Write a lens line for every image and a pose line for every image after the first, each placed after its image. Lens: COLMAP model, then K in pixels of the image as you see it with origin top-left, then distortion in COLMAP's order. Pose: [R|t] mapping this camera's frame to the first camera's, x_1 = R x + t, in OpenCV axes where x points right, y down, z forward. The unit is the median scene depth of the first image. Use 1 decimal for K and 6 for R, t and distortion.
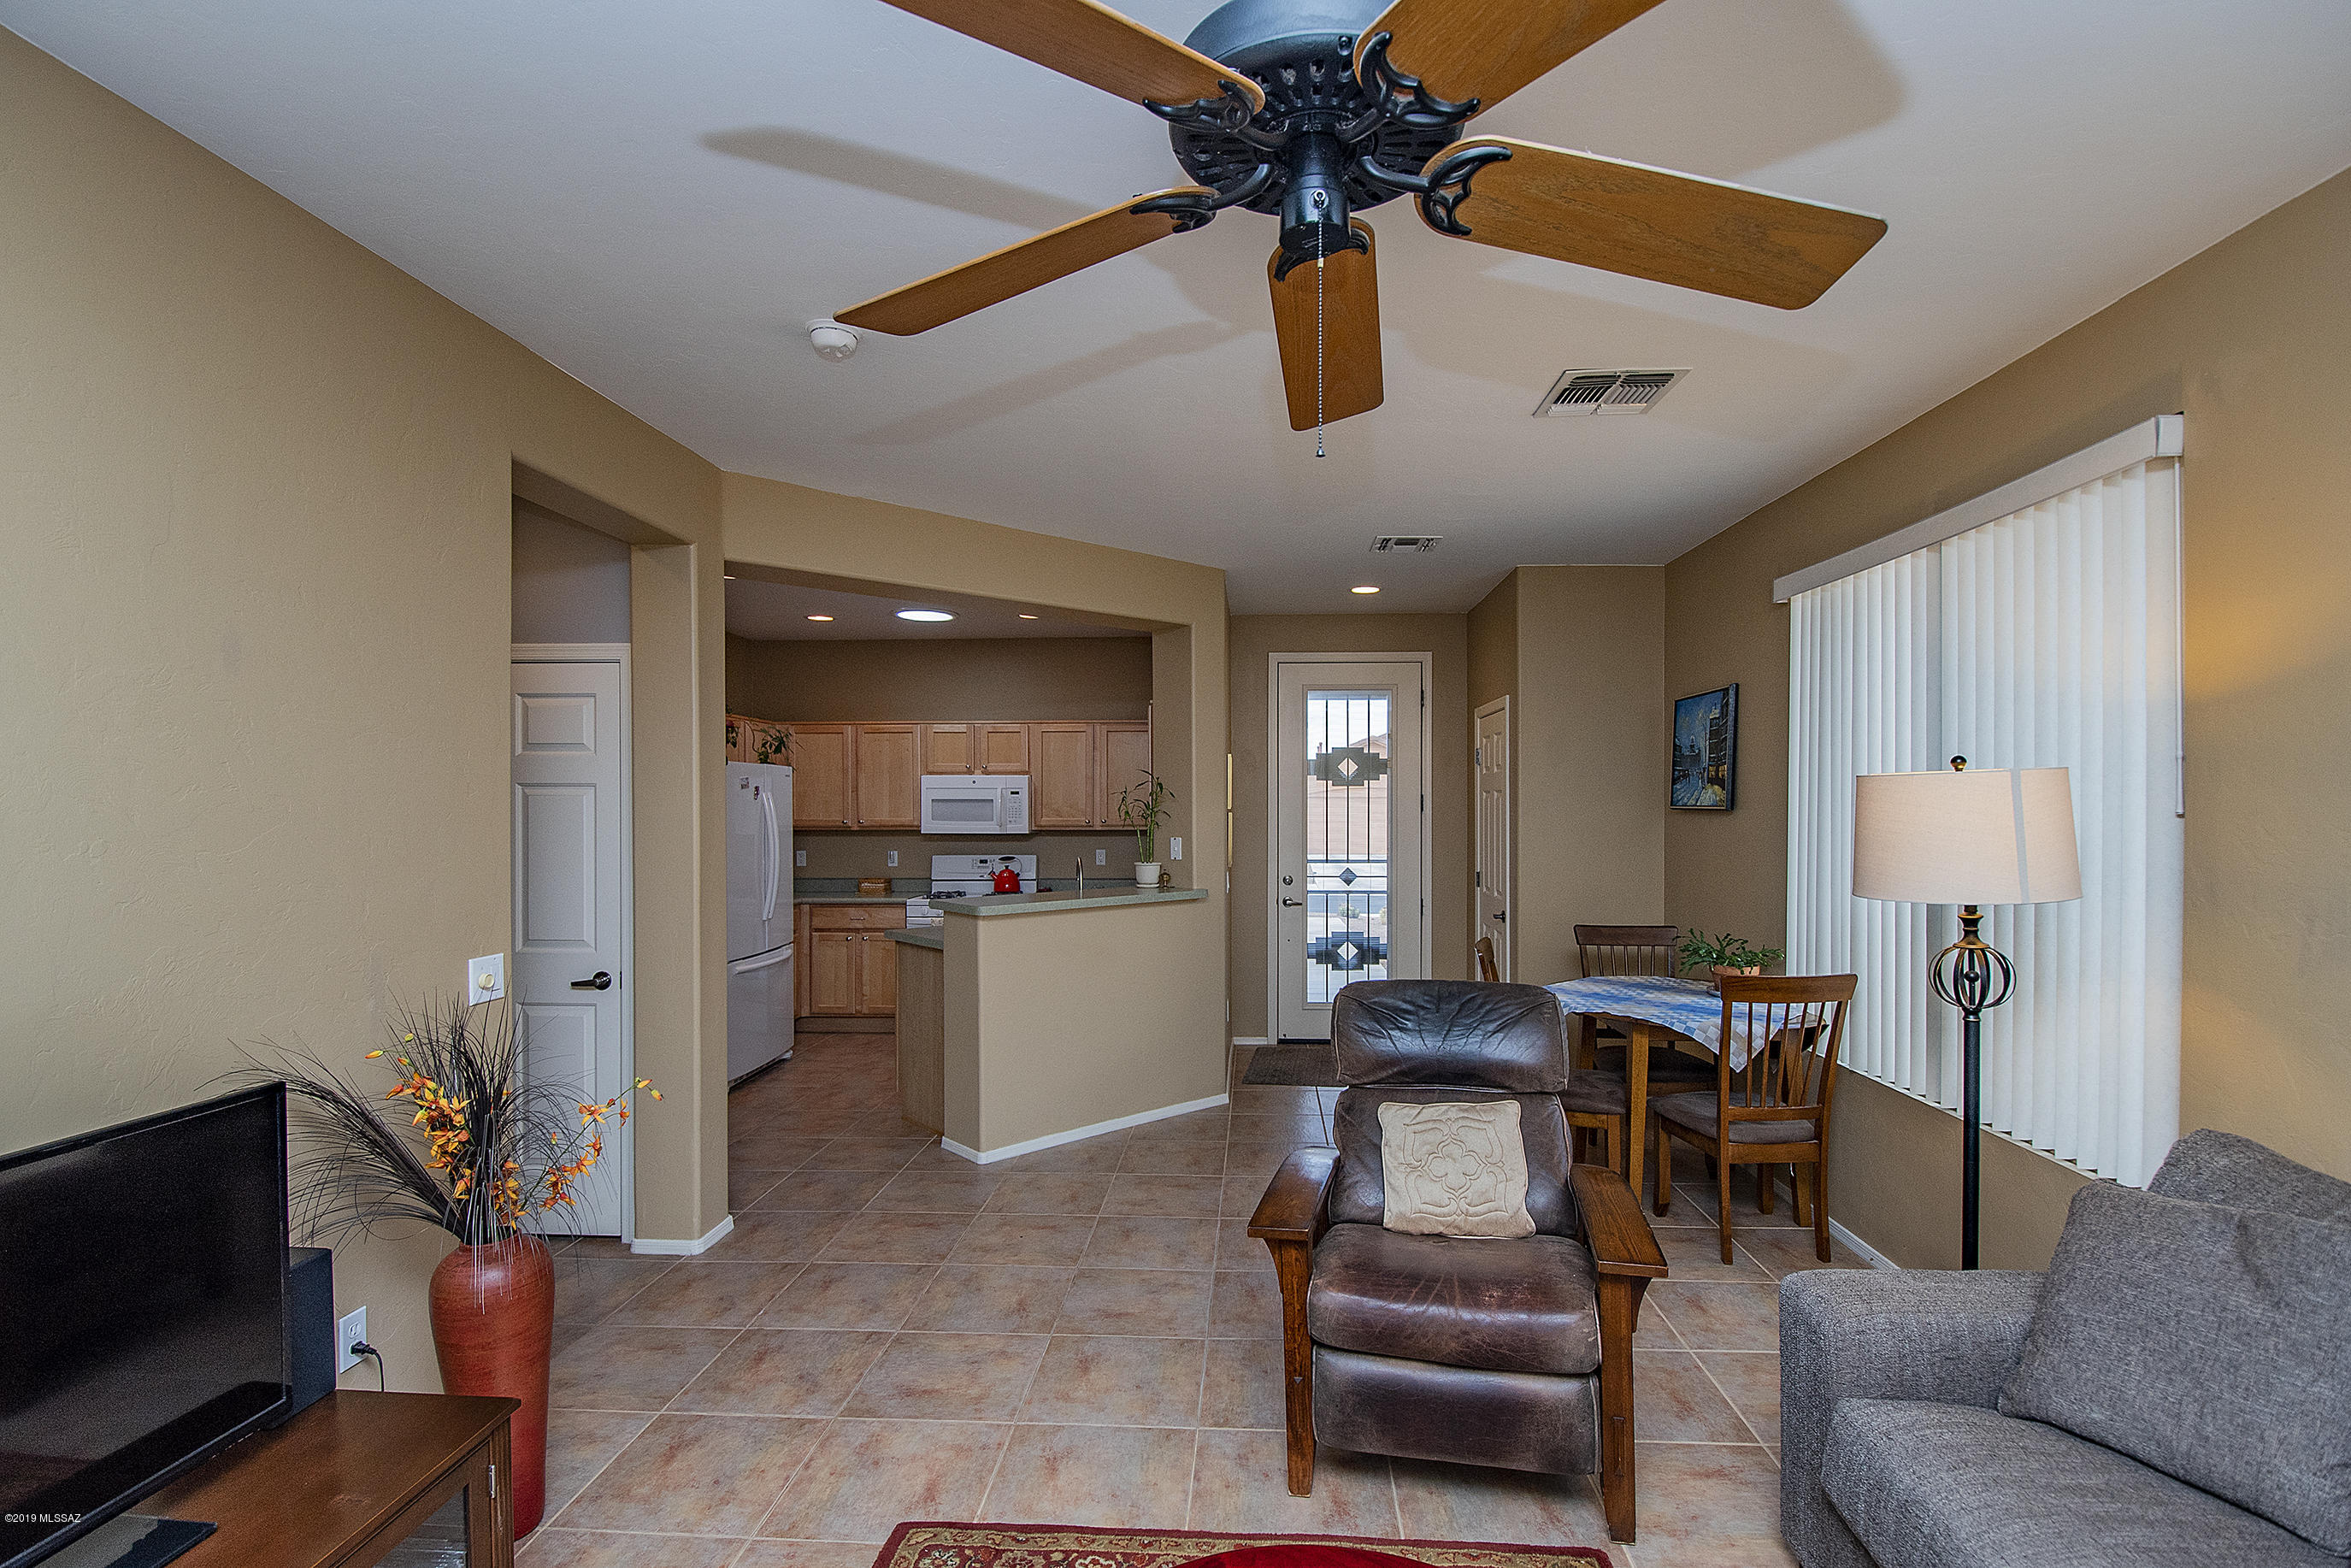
lens RADIAL K [[1074.0, 0, 1204.9], [0, 1074.0, 810.2], [0, 0, 1]] dist [0.004488, 0.000424]
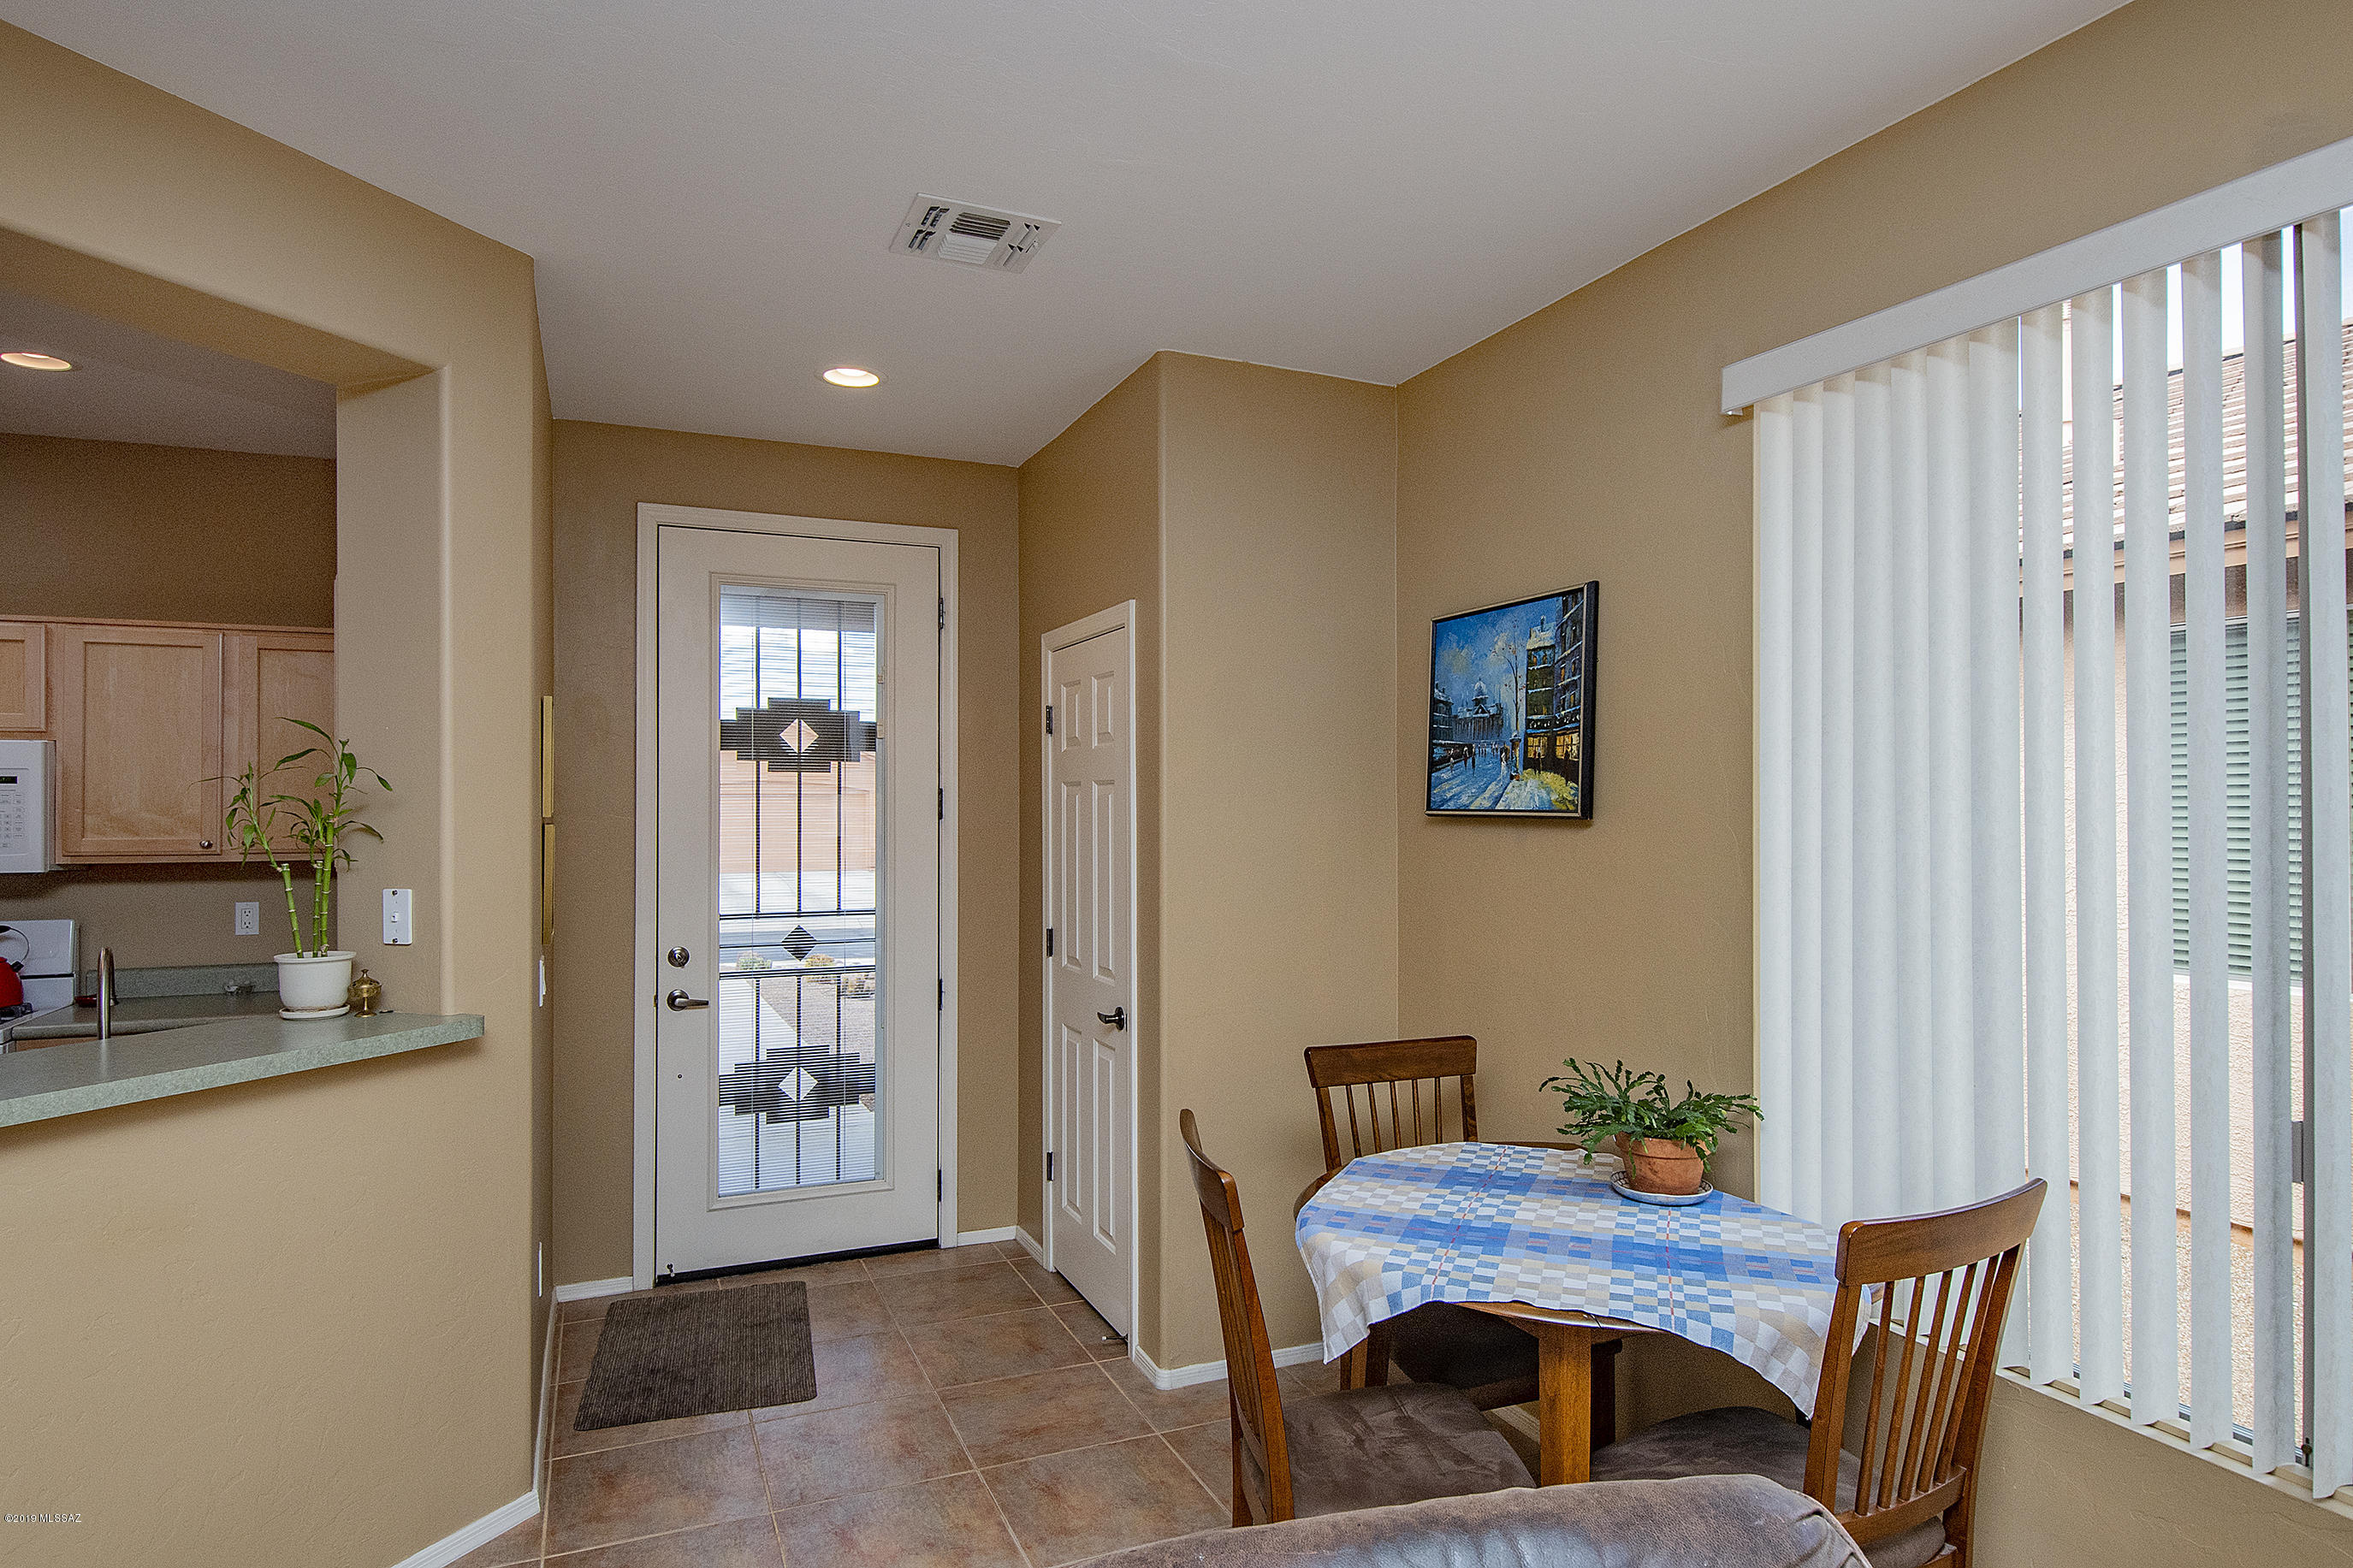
lens RADIAL K [[1364.0, 0, 1212.0], [0, 1364.0, 791.4], [0, 0, 1]] dist [-0.001391, -0.001560]
pose [[0.893550, 0.004784, 0.448938, 0.017693], [0.002119, 0.999887, -0.014873, -0.003413], [-0.448958, 0.014241, 0.893439, 0.420855]]
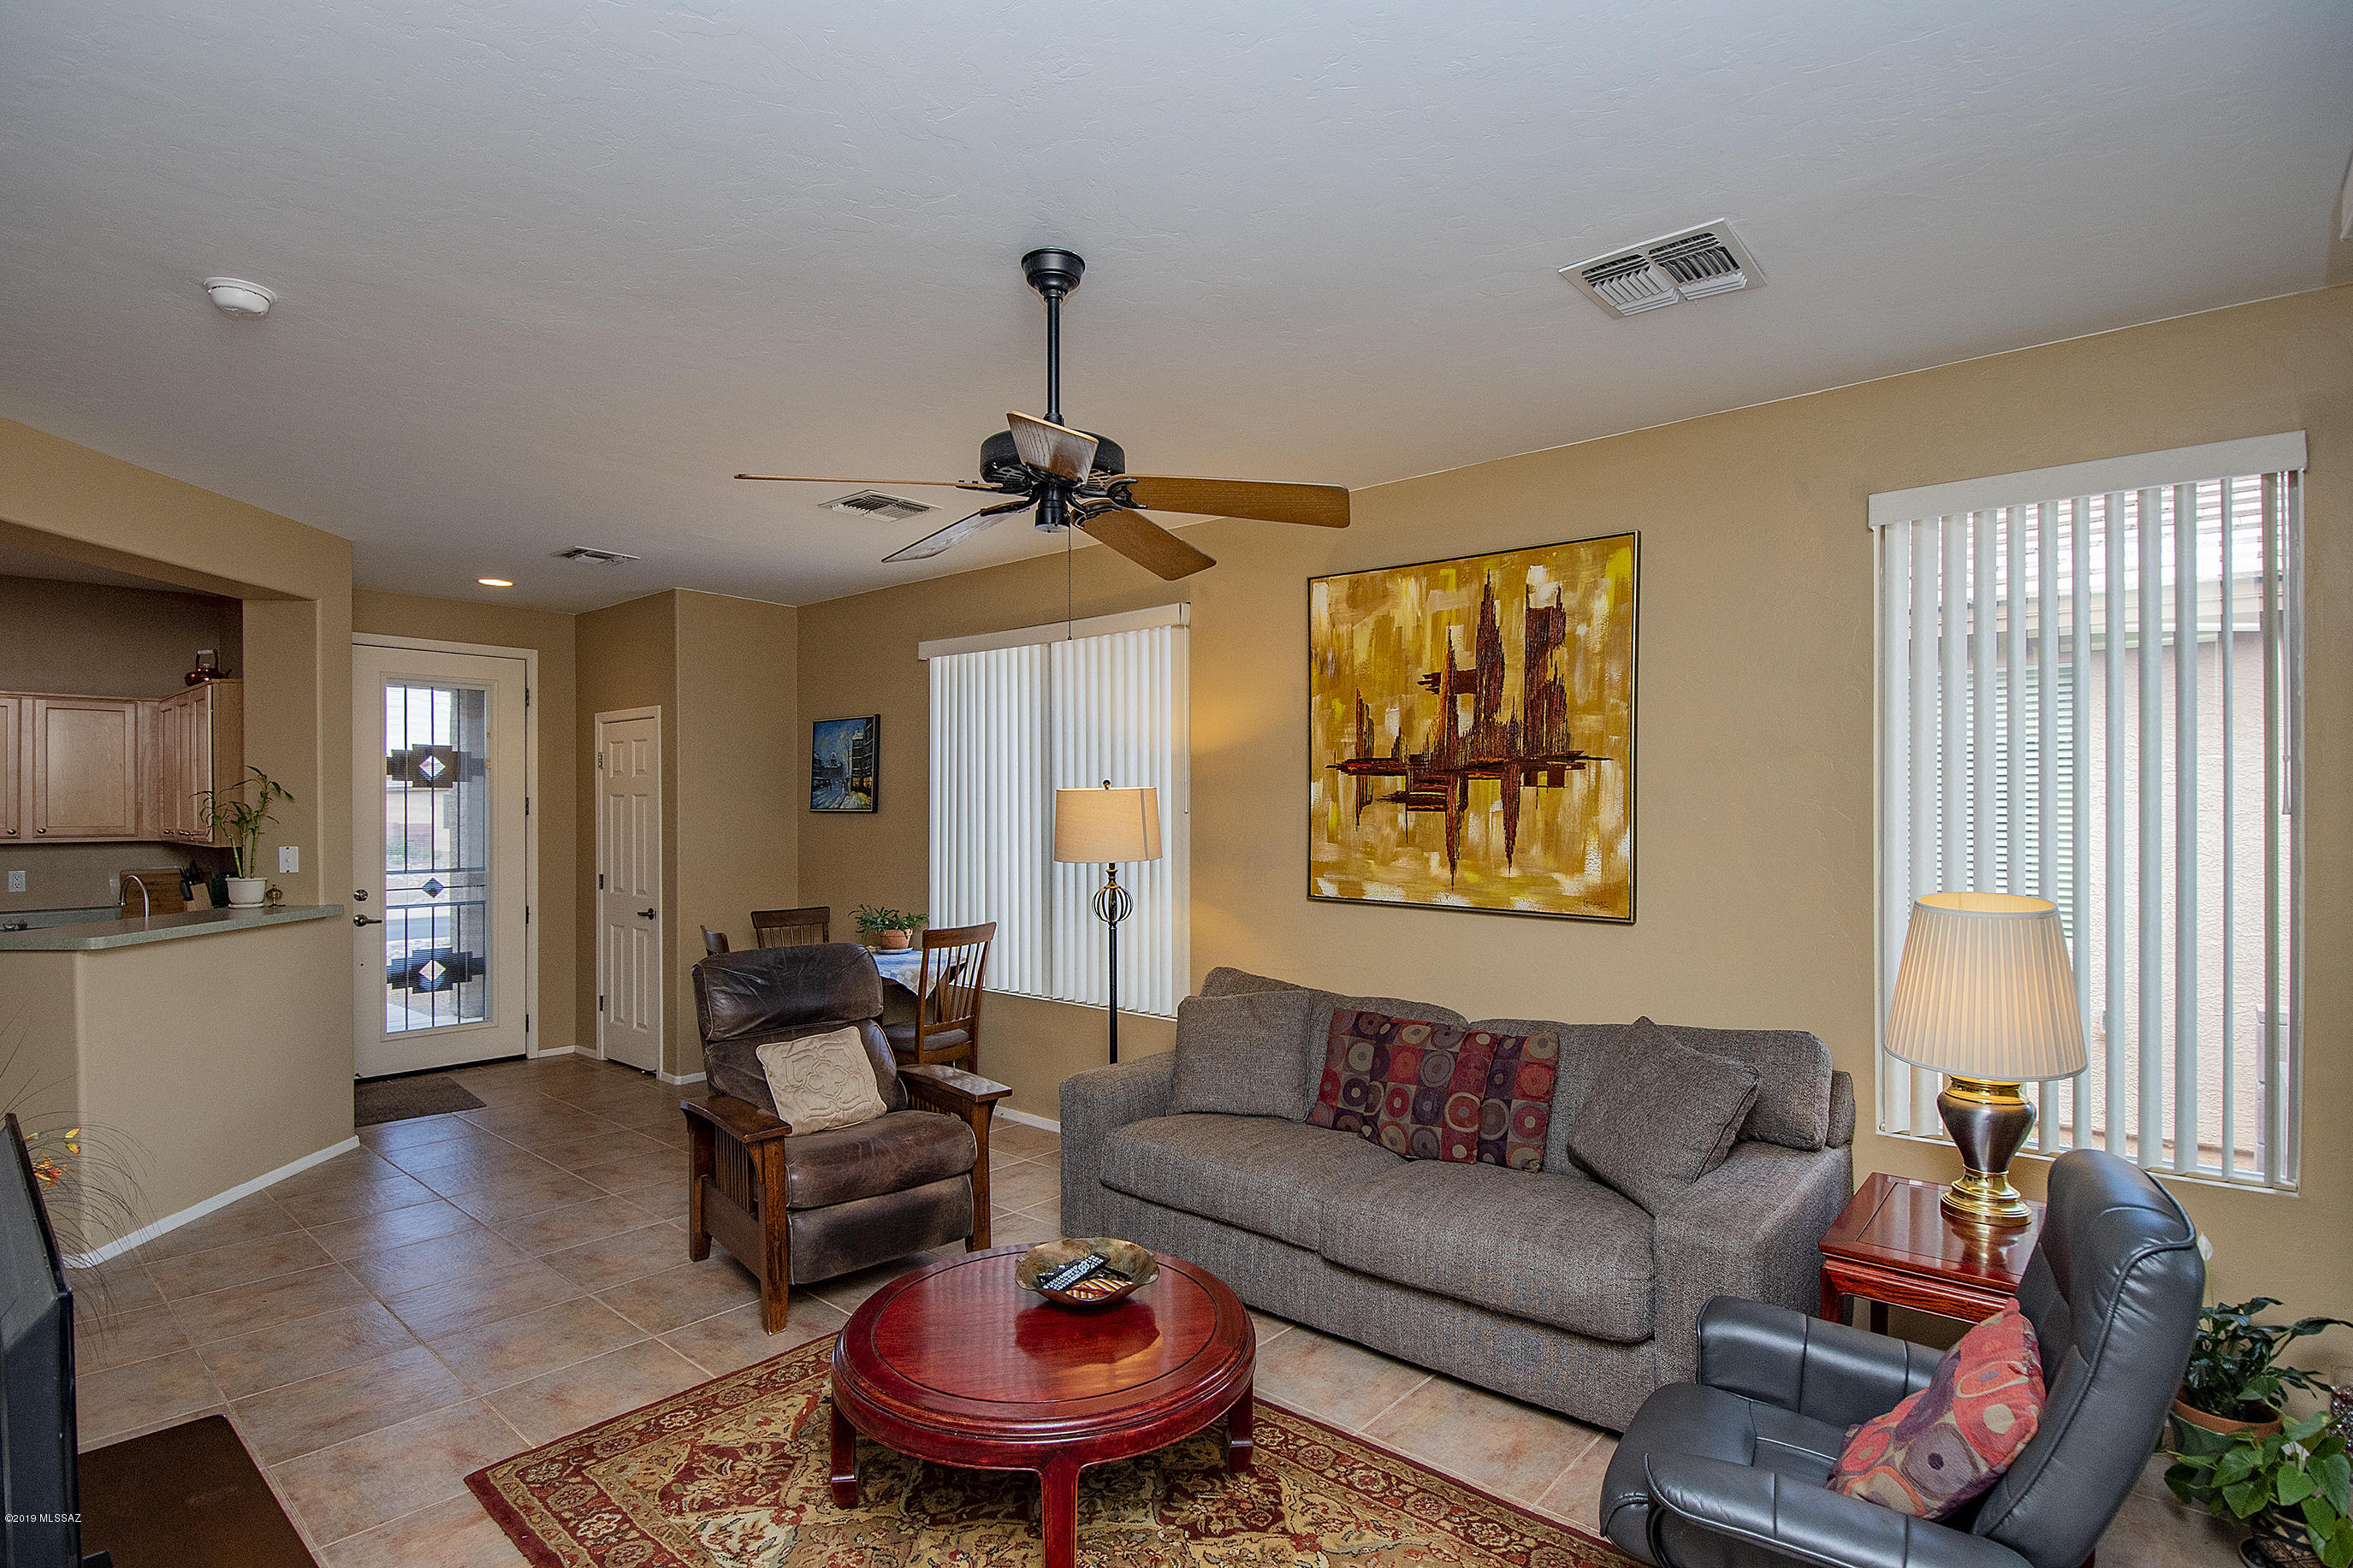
lens RADIAL K [[1121.8, 0, 1184.5], [0, 1121.8, 808.7], [0, 0, 1]] dist [0.001098, -0.016220]
pose [[0.615051, -0.000240, 0.788487, -0.301247], [0.004342, 0.999986, -0.003082, 0.001136], [-0.788475, 0.005319, 0.615043, -0.105099]]
